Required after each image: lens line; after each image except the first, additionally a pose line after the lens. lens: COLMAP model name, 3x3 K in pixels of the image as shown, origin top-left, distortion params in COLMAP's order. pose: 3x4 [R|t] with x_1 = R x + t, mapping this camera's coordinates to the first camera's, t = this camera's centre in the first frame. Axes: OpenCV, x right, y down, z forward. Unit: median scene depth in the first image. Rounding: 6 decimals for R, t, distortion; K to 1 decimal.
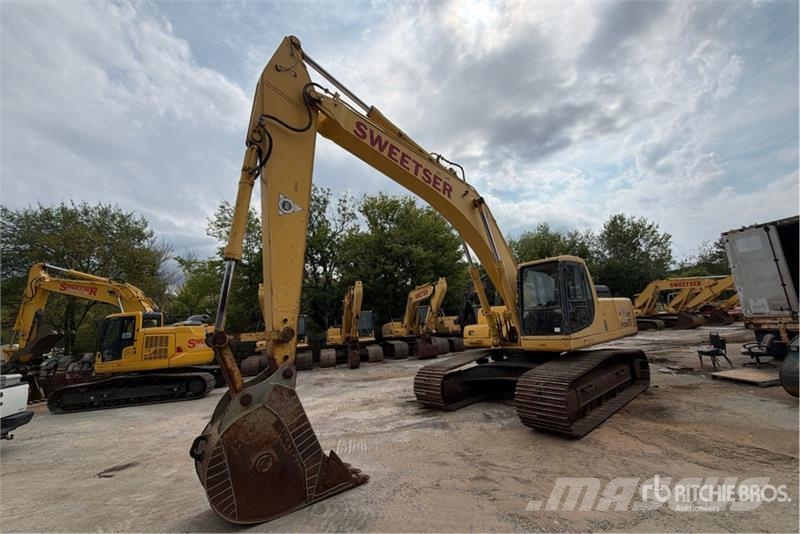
lens RADIAL K [[315.7, 0, 402.1], [0, 315.7, 263.9], [0, 0, 1]] dist [-0.000157, 0.000212]
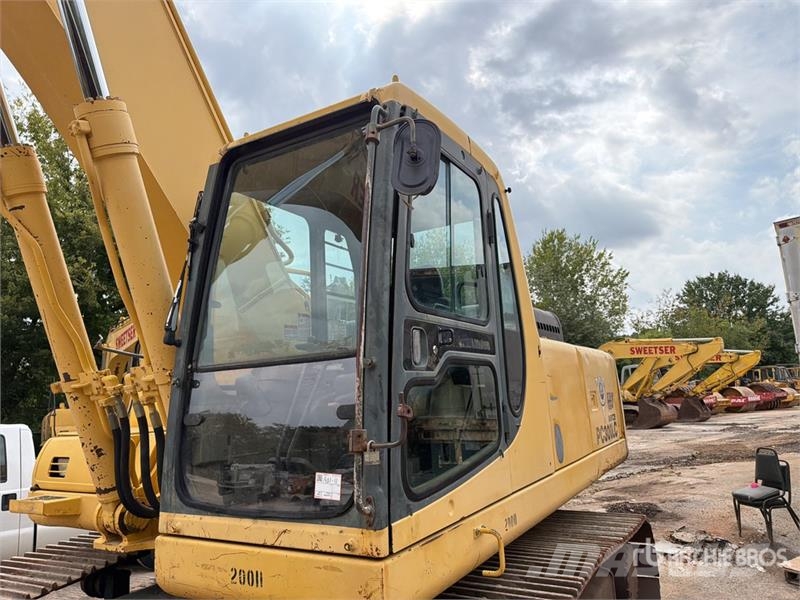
lens RADIAL K [[554.5, 0, 400.0], [0, 554.5, 300.0], [0, 0, 1]] dist [0.065015, -0.086990]
pose [[0.937960, 0.079296, 0.337553, 0.289078], [-0.075866, 0.996844, -0.023363, 0.080146], [-0.338341, -0.003695, 0.941016, 0.492704]]
